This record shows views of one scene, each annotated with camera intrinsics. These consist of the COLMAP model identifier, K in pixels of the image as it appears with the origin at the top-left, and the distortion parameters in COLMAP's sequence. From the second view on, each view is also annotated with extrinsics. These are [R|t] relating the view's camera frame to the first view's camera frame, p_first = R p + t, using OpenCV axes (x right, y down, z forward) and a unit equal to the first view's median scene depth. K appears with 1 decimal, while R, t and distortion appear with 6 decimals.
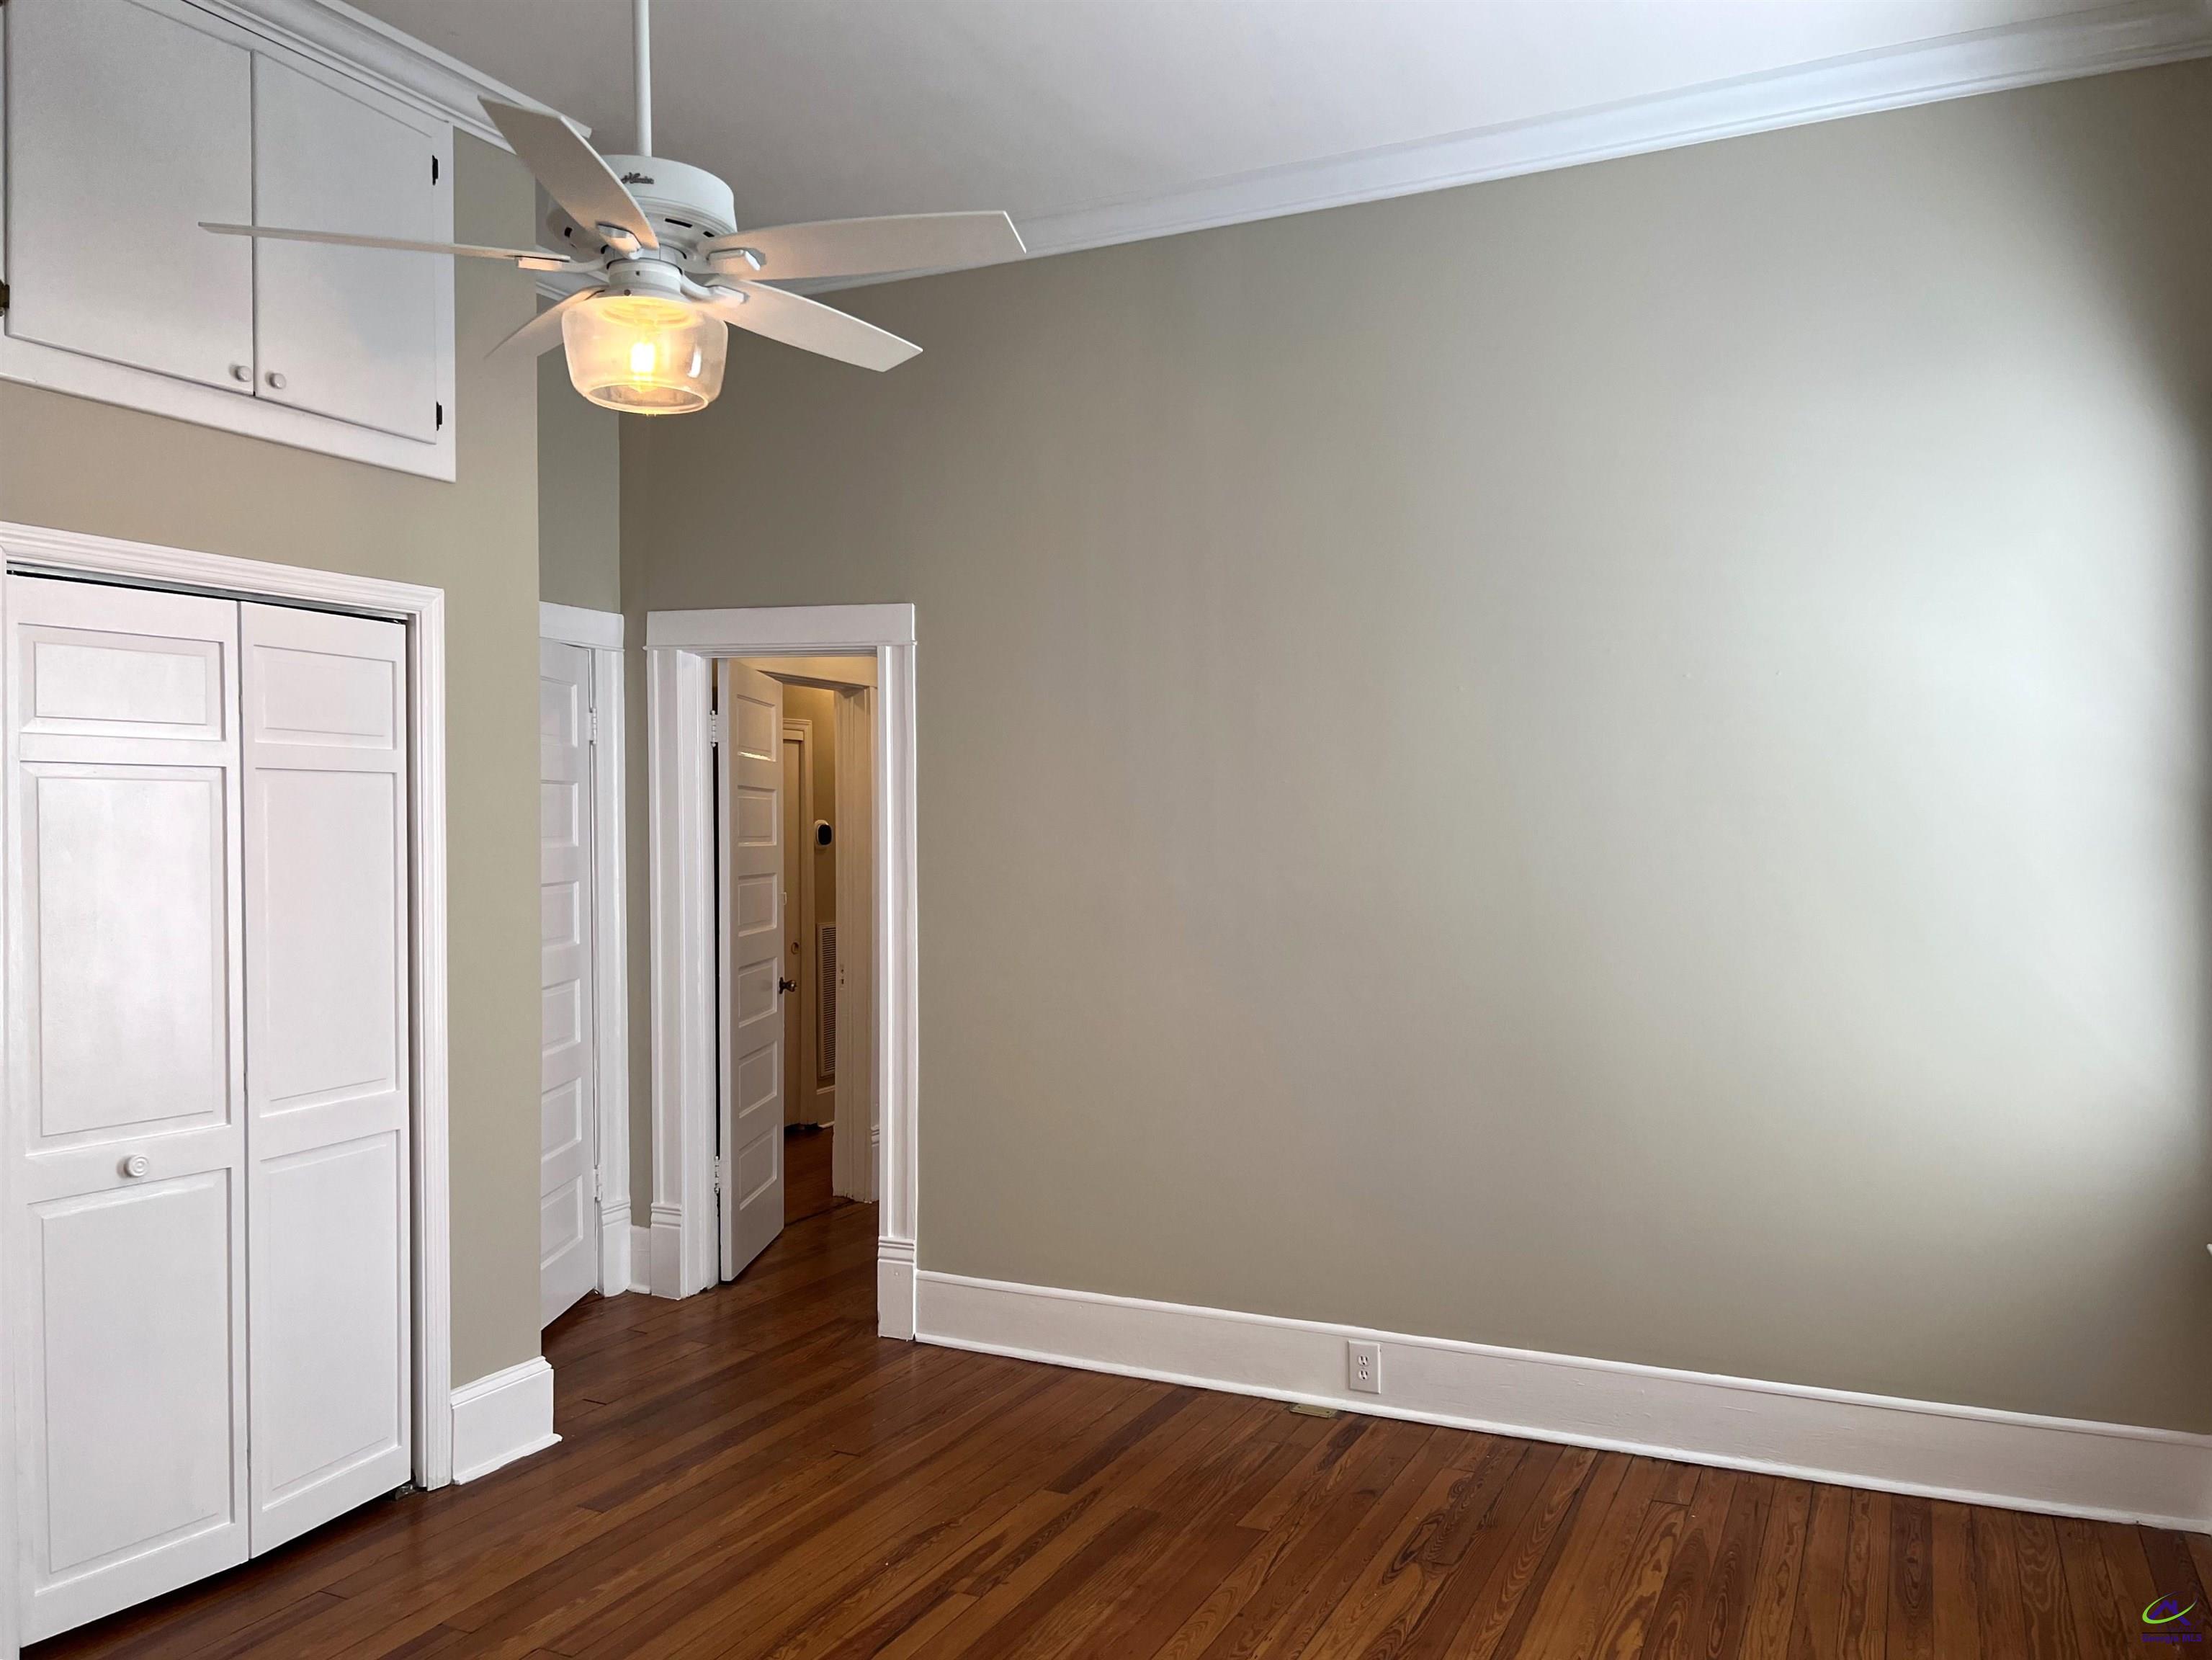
lens RADIAL K [[1664.2, 0, 1108.7], [0, 1664.2, 844.8], [0, 0, 1]] dist [0.078482, -0.086857]
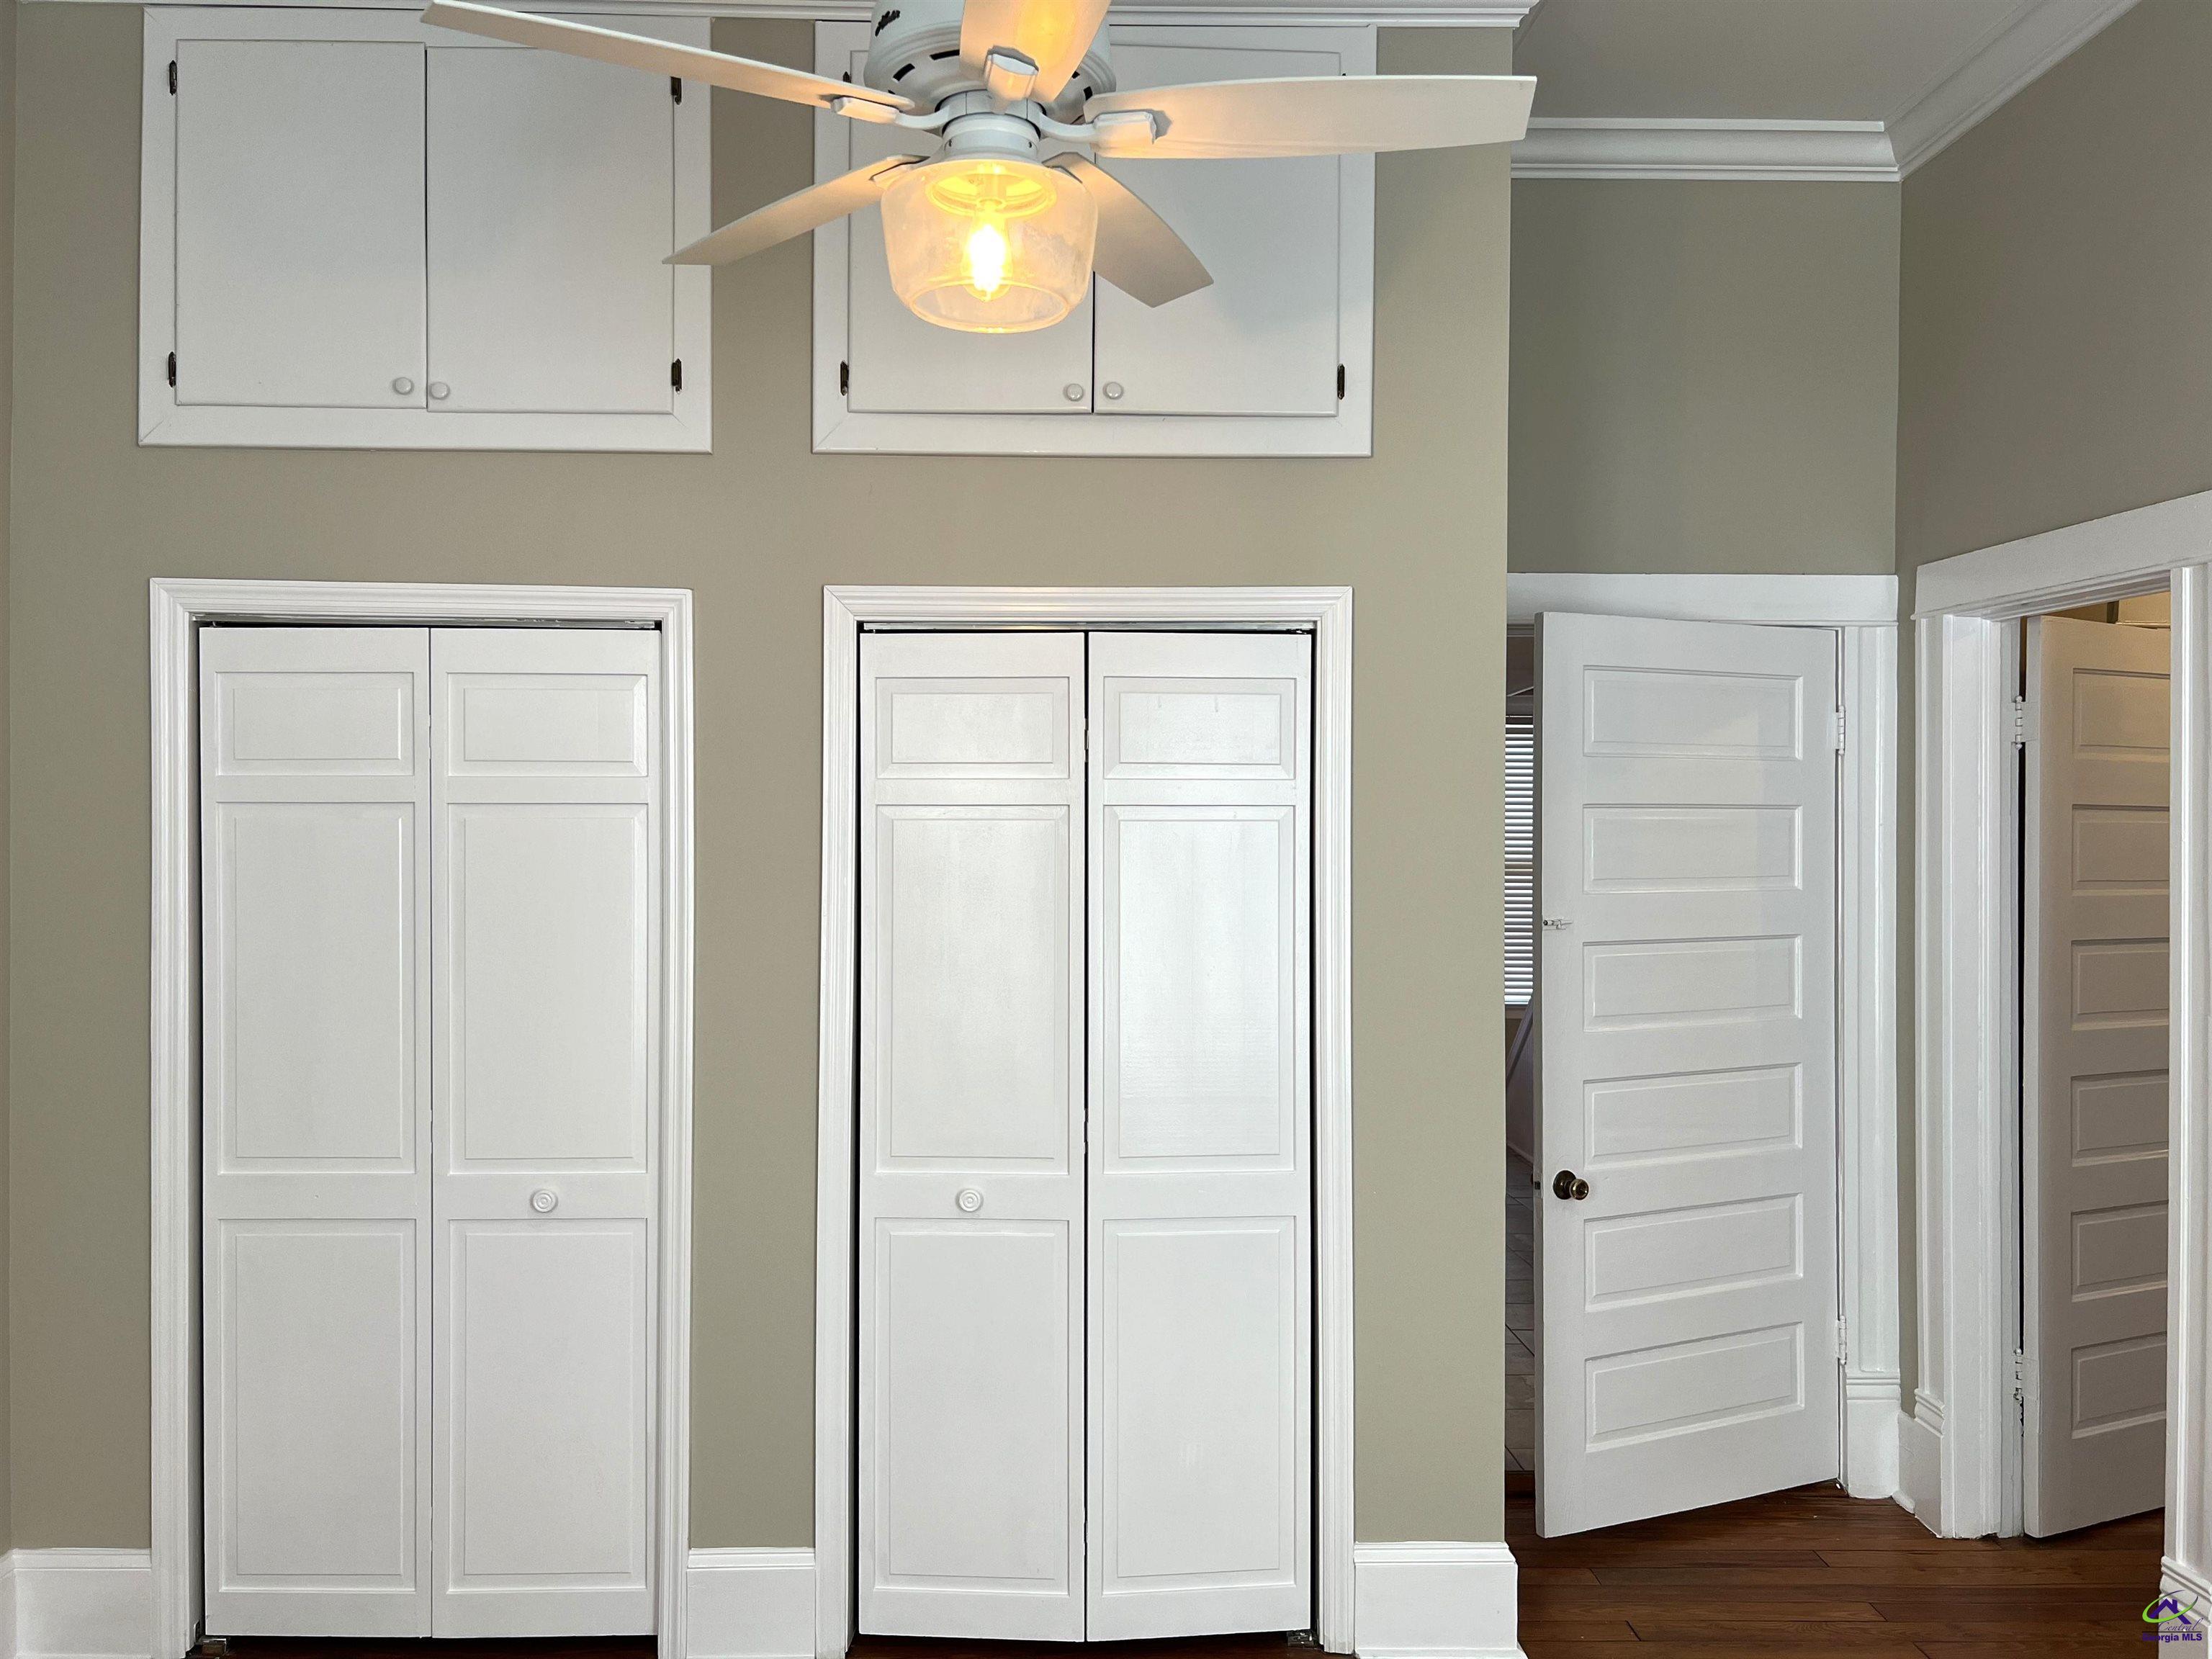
lens RADIAL K [[1664.0, 0, 1108.7], [0, 1664.0, 844.3], [0, 0, 1]] dist [0.078482, -0.086857]
pose [[0.468816, 0.008554, -0.883255, 0.285869], [-0.014487, 0.999893, 0.001994, -0.022400], [0.883177, 0.011861, 0.468890, 0.495681]]
